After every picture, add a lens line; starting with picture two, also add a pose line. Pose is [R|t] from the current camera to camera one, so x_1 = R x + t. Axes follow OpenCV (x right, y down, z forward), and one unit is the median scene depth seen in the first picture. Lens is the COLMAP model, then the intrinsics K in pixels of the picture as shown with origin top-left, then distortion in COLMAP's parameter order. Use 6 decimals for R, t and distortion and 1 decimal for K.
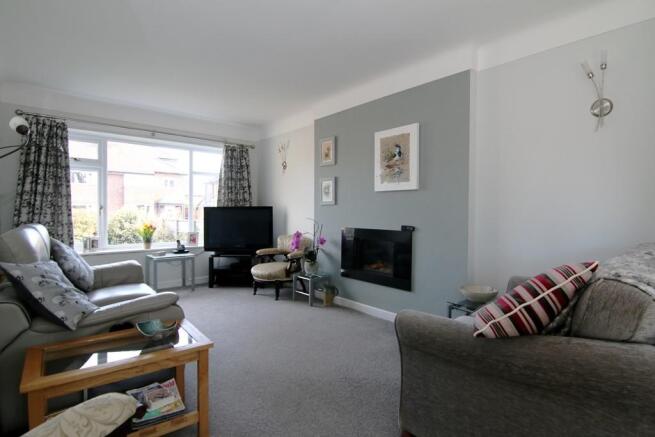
lens RADIAL K [[324.9, 0, 327.5], [0, 324.9, 218.5], [0, 0, 1]] dist [0.000344, -0.000114]
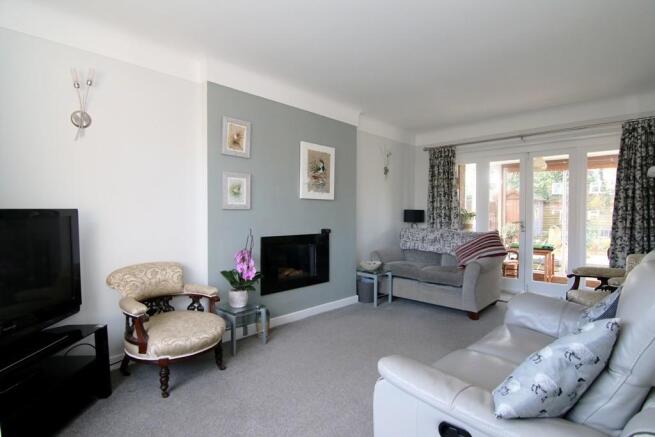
lens RADIAL K [[324.9, 0, 327.5], [0, 324.9, 218.5], [0, 0, 1]] dist [0.000344, -0.000114]
pose [[-0.081633, -0.008310, 0.996628, -0.918857], [0.030675, 0.999471, 0.010846, -0.028414], [-0.996190, 0.031457, -0.081334, 1.039221]]
